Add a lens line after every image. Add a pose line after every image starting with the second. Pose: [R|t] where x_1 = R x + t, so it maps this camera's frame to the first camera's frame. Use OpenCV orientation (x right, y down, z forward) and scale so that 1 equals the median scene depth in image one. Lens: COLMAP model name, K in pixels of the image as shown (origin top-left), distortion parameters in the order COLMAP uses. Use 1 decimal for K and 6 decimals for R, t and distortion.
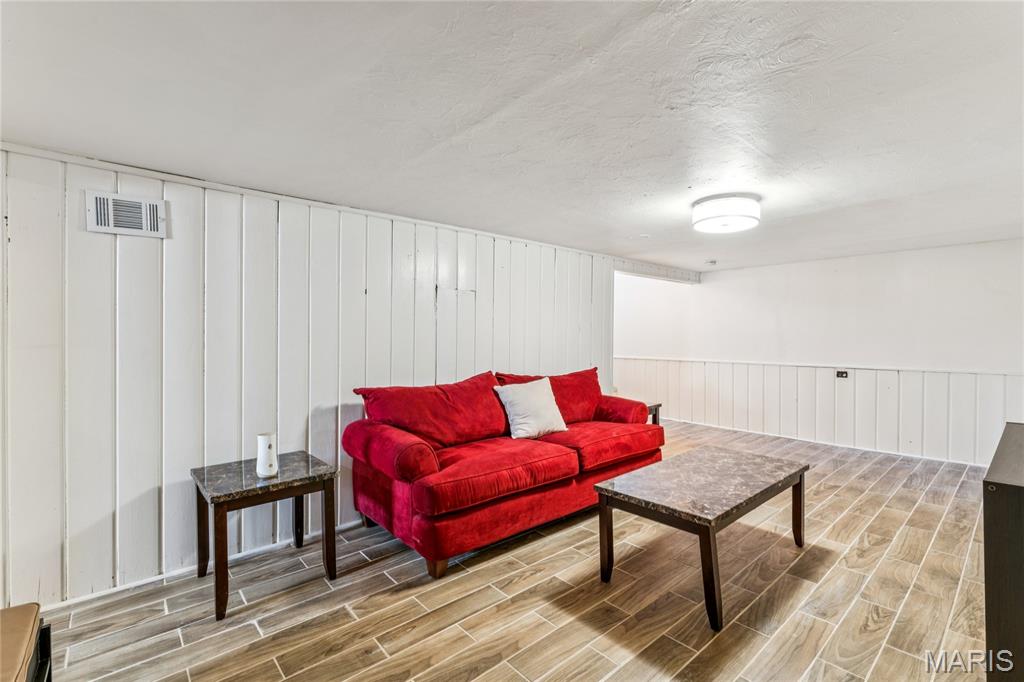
lens RADIAL K [[451.3, 0, 516.6], [0, 451.3, 336.7], [0, 0, 1]] dist [0.000045, 0.000577]
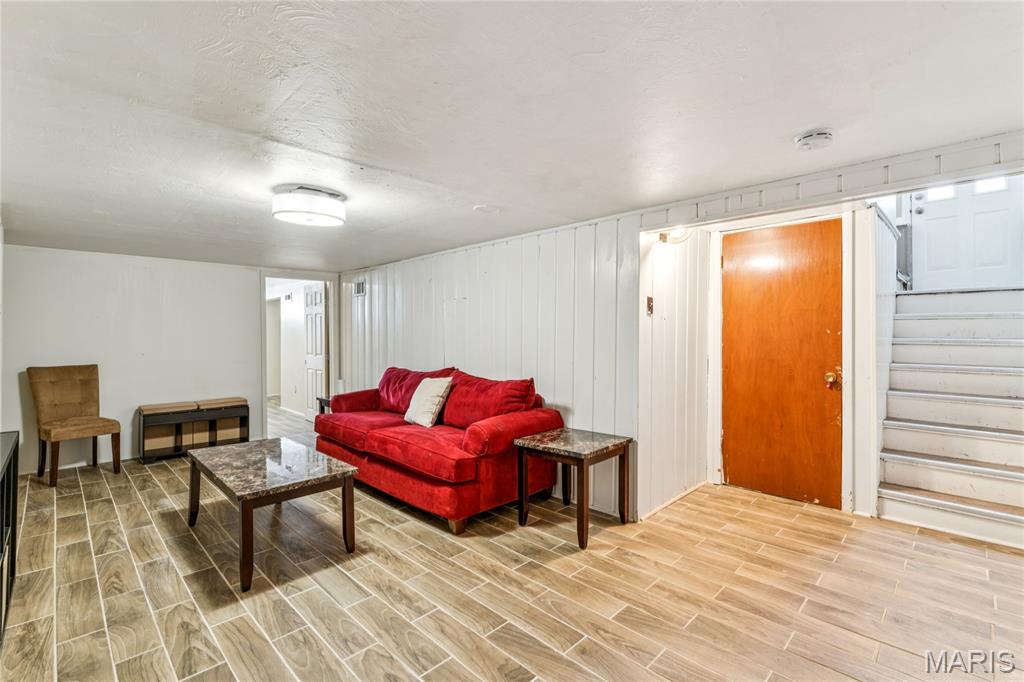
lens RADIAL K [[461.8, 0, 511.0], [0, 461.8, 343.5], [0, 0, 1]] dist [0.000316, -0.001081]
pose [[0.059118, 0.008363, -0.998216, 1.787807], [-0.002996, 0.999962, 0.008200, 0.002307], [0.998247, 0.002505, 0.059140, 1.712716]]
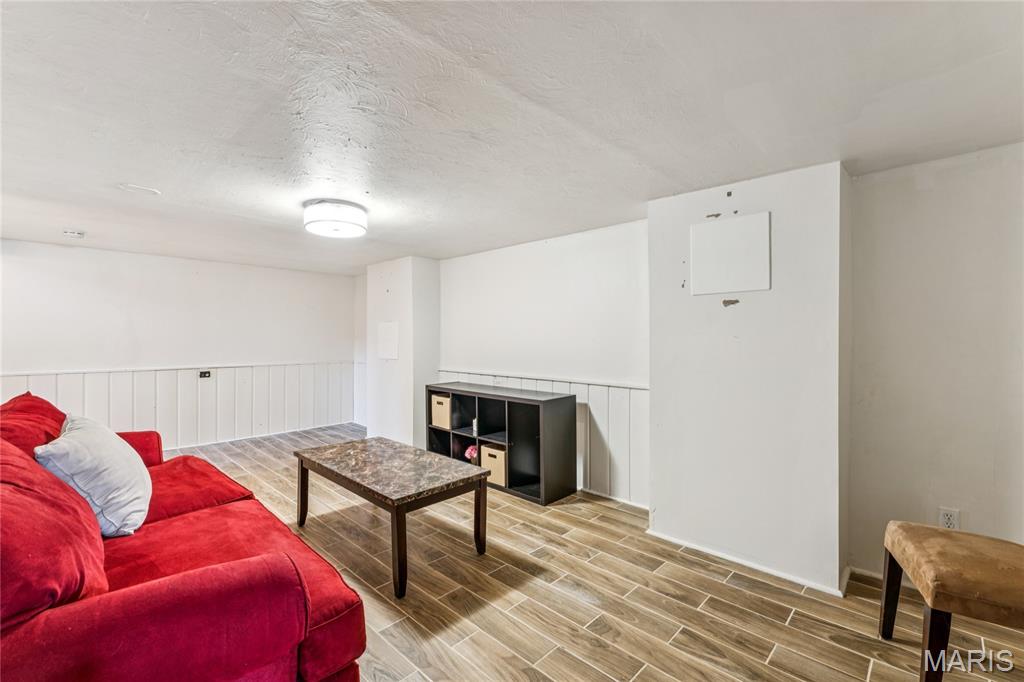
lens RADIAL K [[451.3, 0, 516.6], [0, 451.3, 336.7], [0, 0, 1]] dist [0.000045, 0.000577]
pose [[-0.081905, 0.000463, 0.996640, -0.770107], [0.004026, 0.999992, -0.000134, 0.003980], [-0.996632, 0.004001, -0.081906, 0.855659]]
